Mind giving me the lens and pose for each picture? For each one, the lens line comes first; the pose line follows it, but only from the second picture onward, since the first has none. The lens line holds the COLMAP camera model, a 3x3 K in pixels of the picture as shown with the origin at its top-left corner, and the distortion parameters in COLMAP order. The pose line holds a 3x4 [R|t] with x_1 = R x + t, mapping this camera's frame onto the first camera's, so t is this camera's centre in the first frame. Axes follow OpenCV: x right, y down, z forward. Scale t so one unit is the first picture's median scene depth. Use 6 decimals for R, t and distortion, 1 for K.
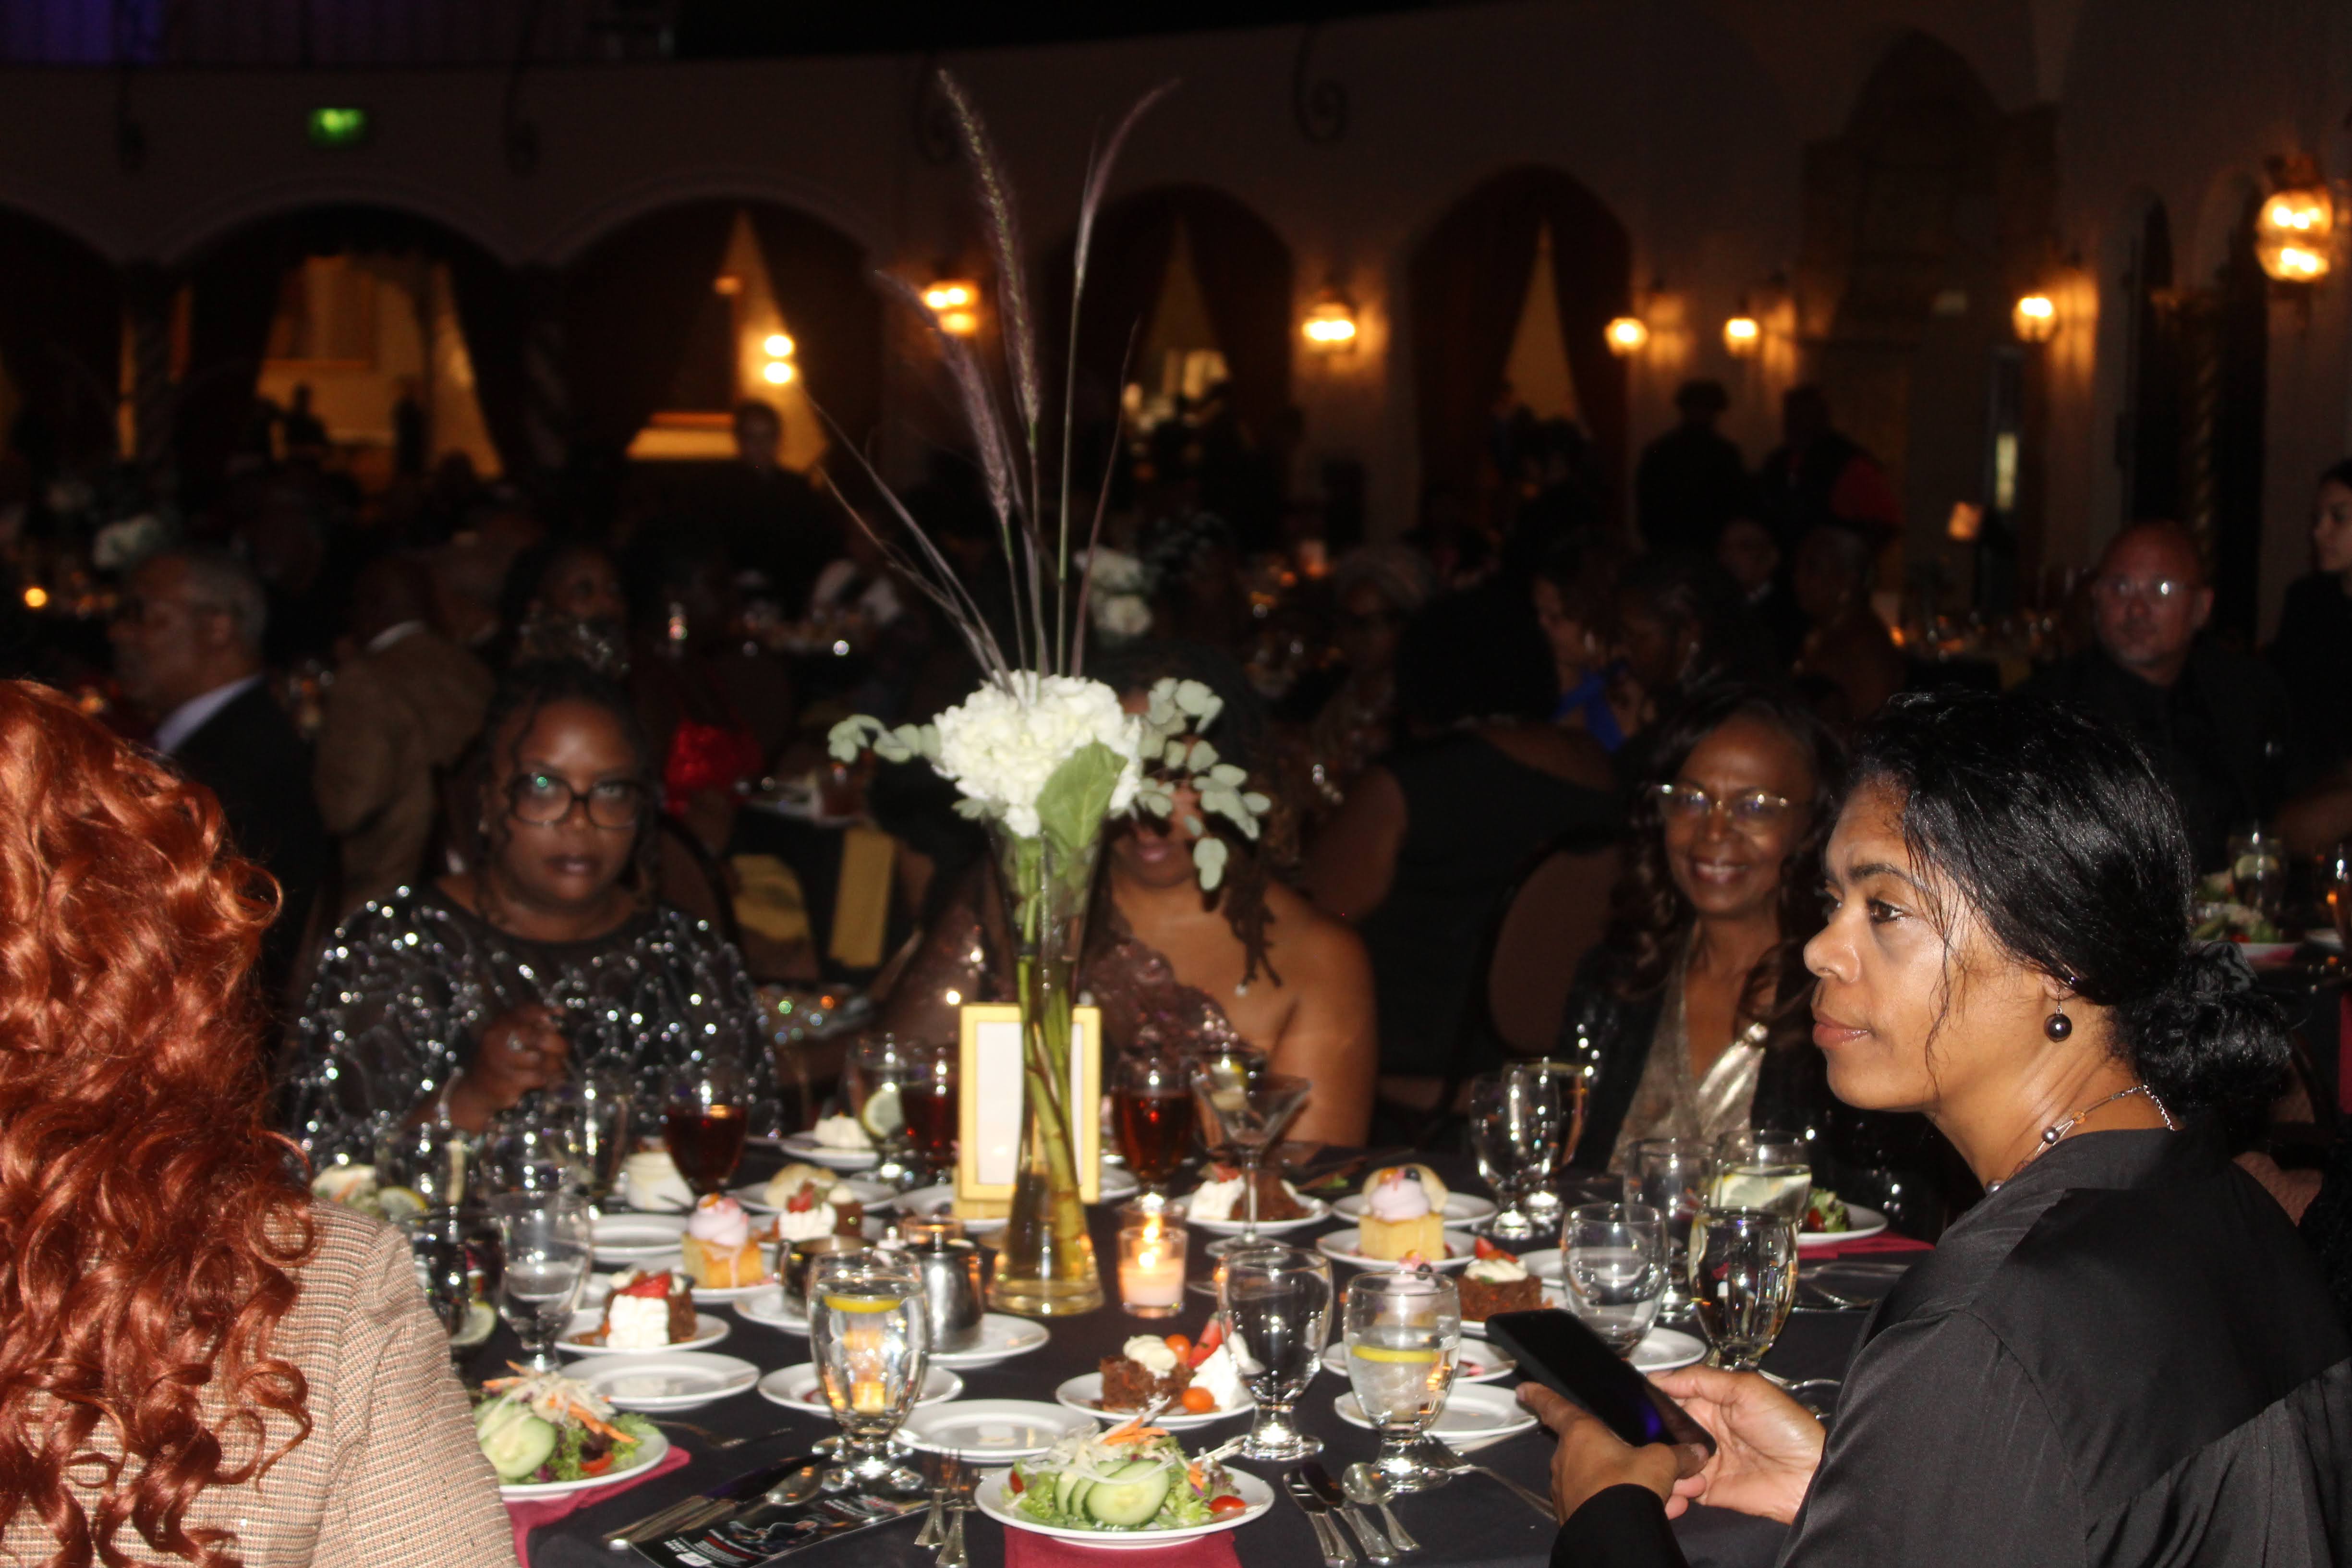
lens RADIAL K [[3924.4, 0, 1176.0], [0, 3924.4, 784.0], [0, 0, 1]] dist [0.004410, 0.166629]
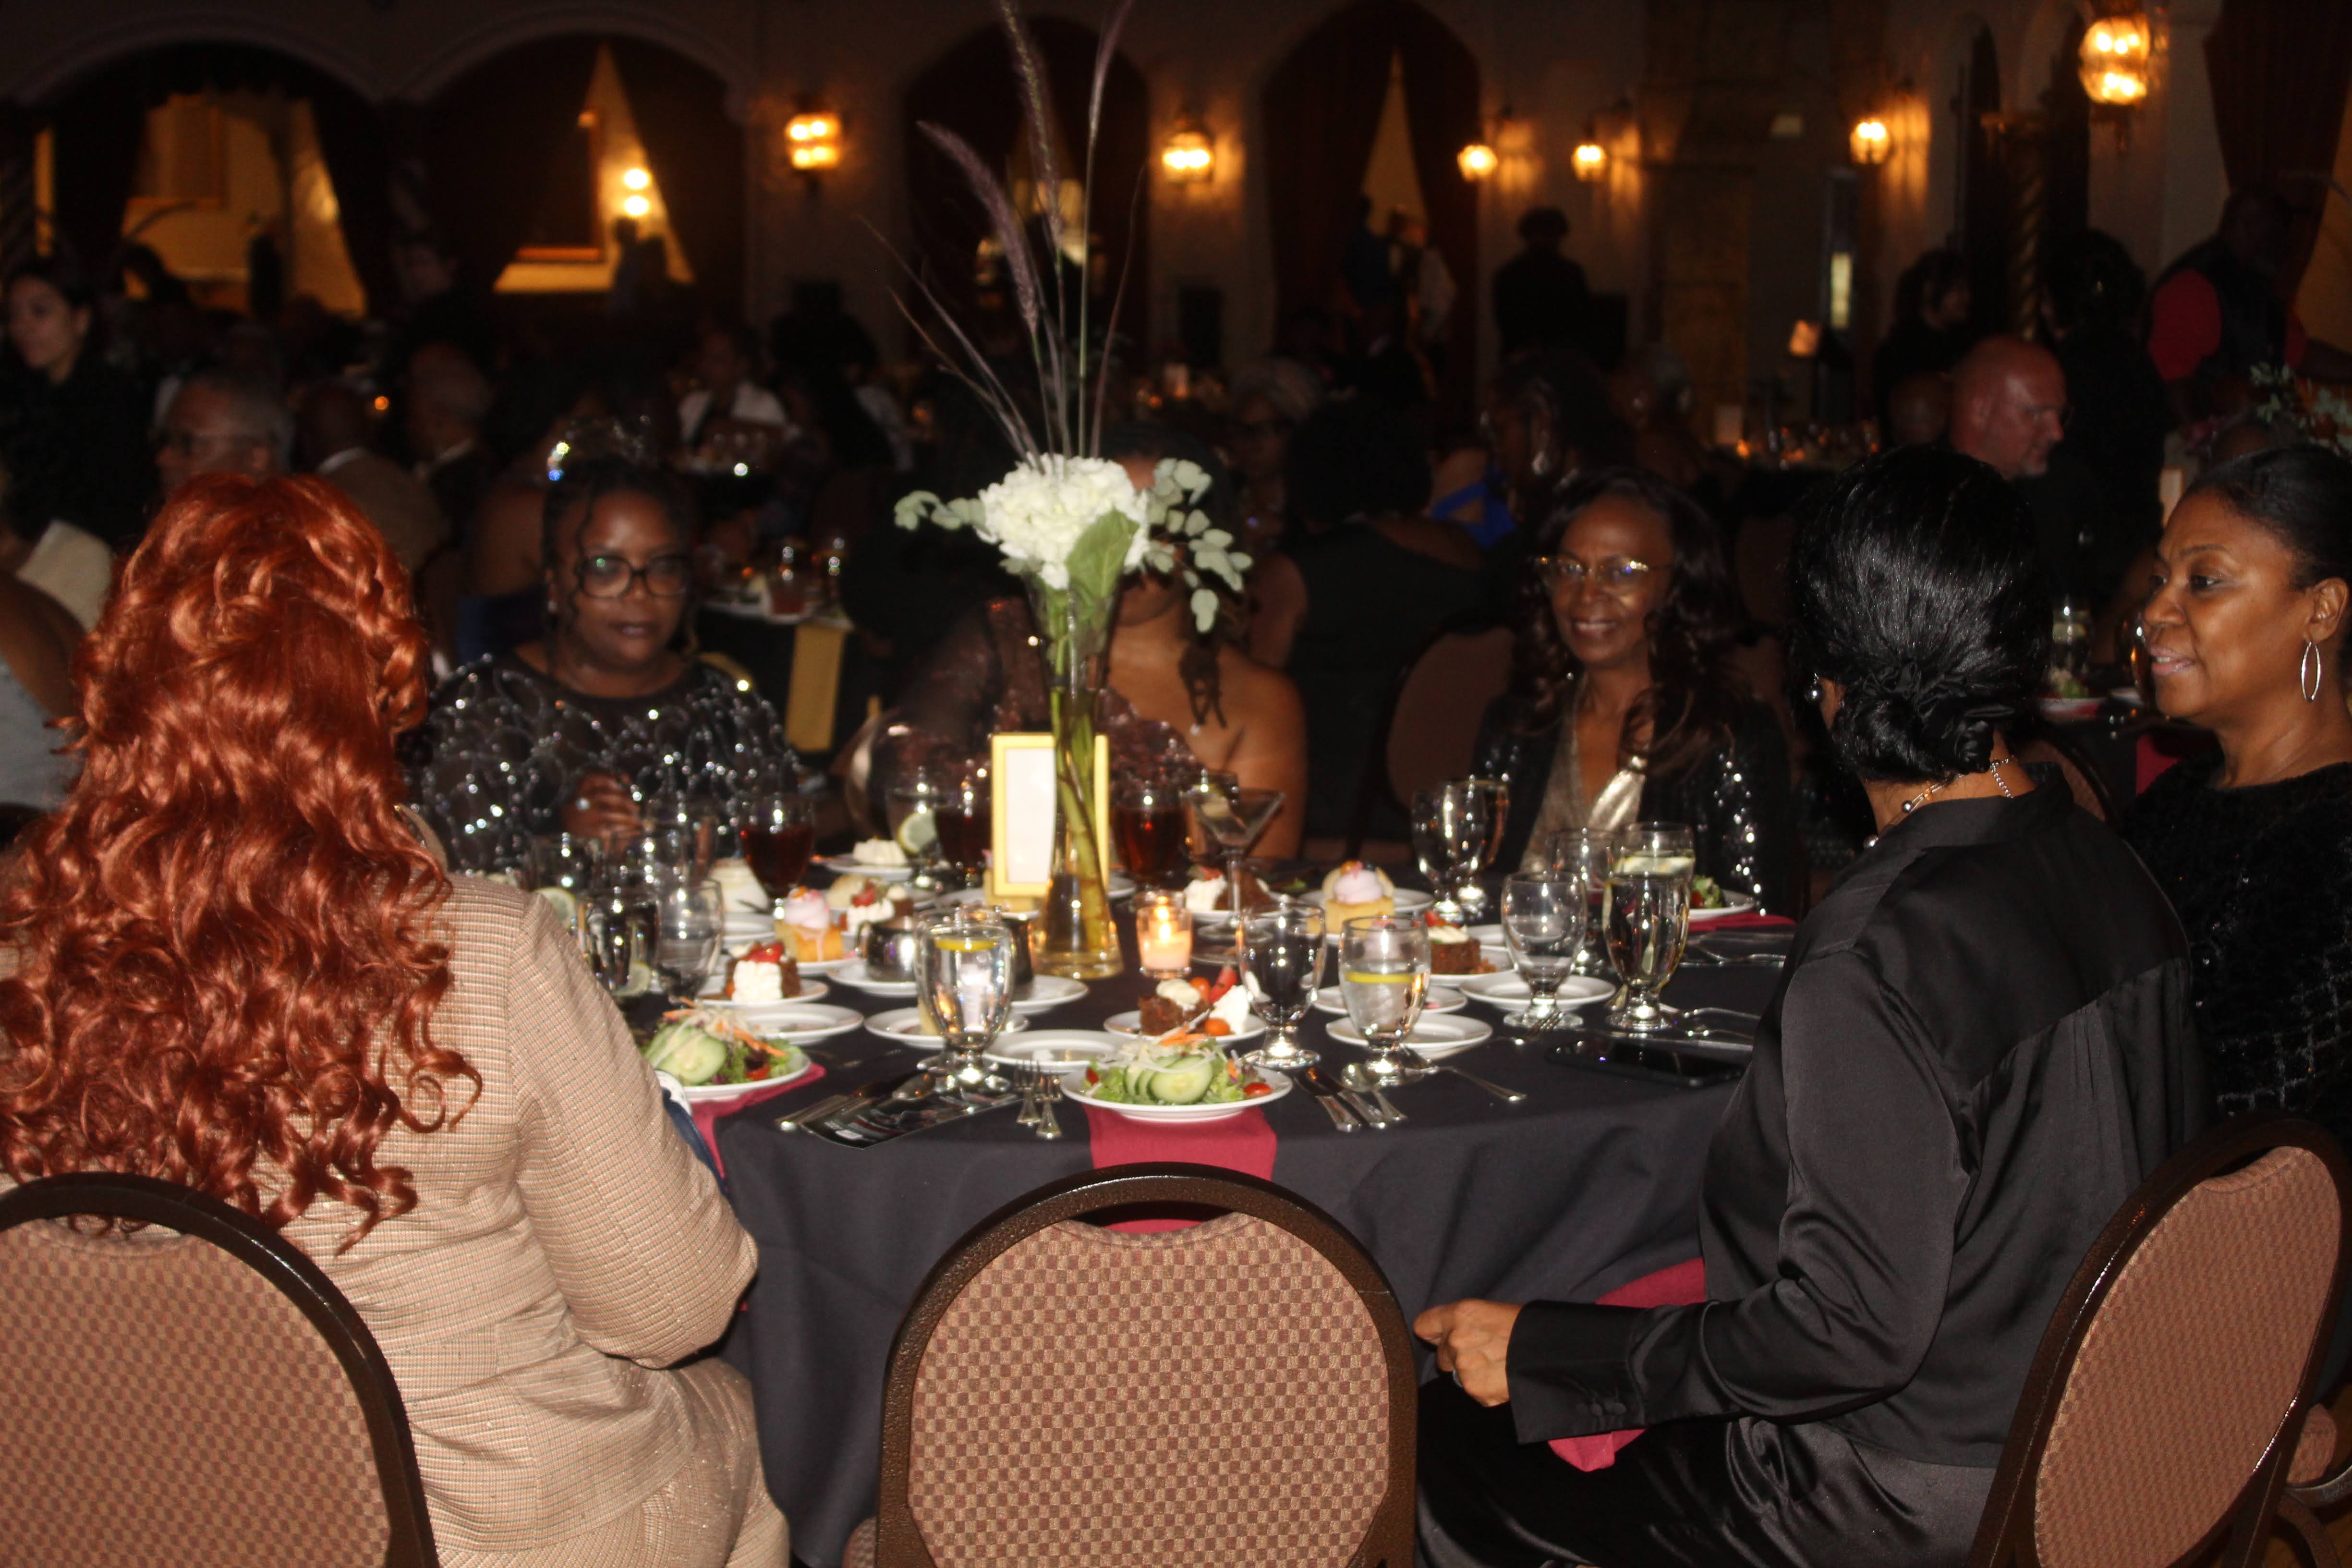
lens RADIAL K [[3975.6, 0, 1127.6], [0, 3975.6, 795.1], [0, 0, 1]] dist [-0.020345, 0.211542]
pose [[0.999446, -0.014853, 0.029787, -0.052746], [0.013524, 0.998925, 0.044338, 0.022381], [-0.030413, -0.043910, 0.998572, -0.236613]]
